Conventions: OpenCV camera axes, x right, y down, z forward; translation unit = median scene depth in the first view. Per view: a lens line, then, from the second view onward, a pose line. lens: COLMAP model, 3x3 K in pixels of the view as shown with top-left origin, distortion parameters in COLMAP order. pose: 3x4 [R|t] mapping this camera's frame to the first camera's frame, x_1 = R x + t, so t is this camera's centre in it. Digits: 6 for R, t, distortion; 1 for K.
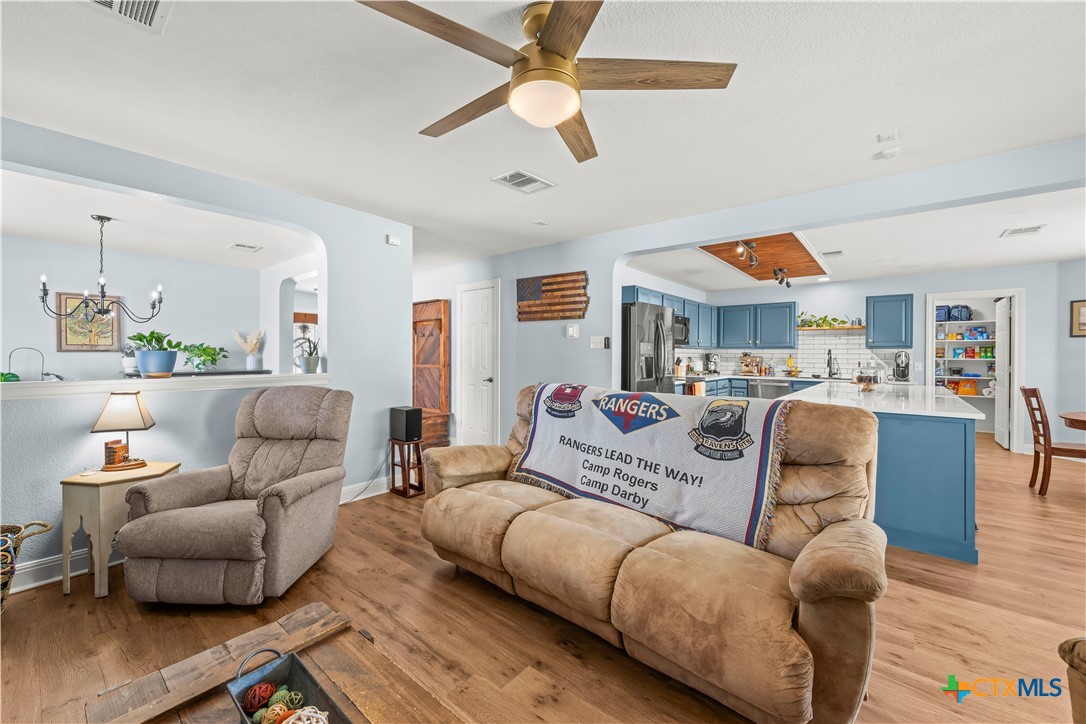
lens RADIAL K [[429.7, 0, 546.4], [0, 429.7, 356.1], [0, 0, 1]] dist [-0.000970, 0.000087]
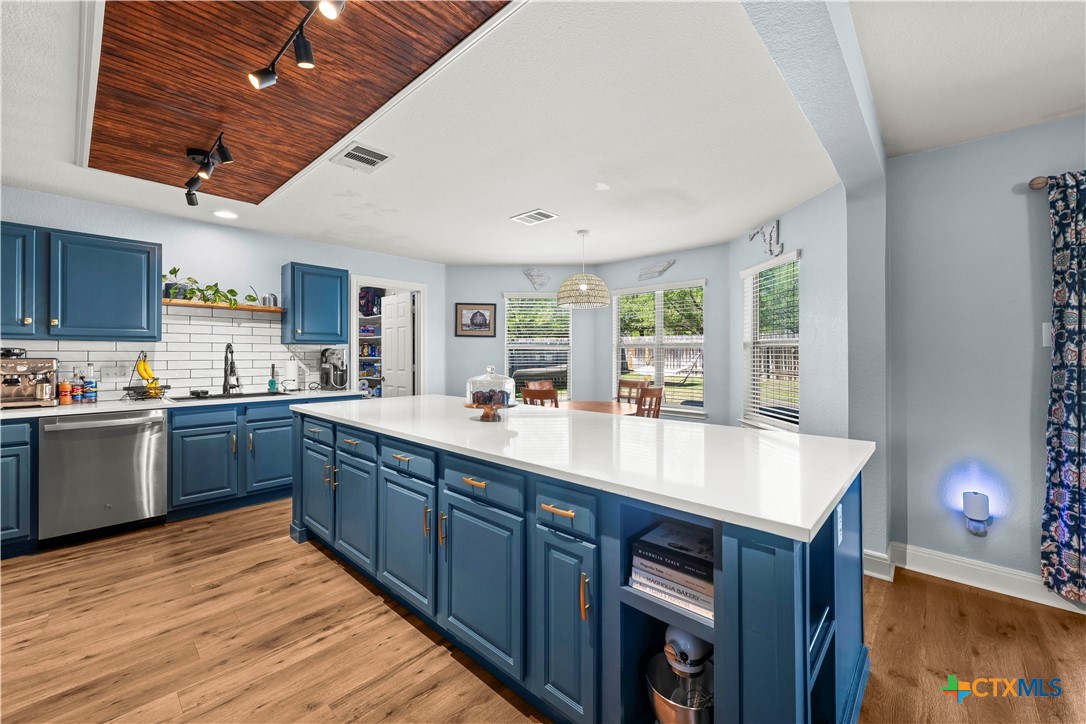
lens RADIAL K [[429.7, 0, 544.8], [0, 429.7, 351.7], [0, 0, 1]] dist [-0.000970, 0.000087]
pose [[0.053874, 0.000148, 0.998548, 0.133616], [0.004794, 0.999988, -0.000407, -0.003357], [-0.998536, 0.004809, 0.053873, 0.616861]]
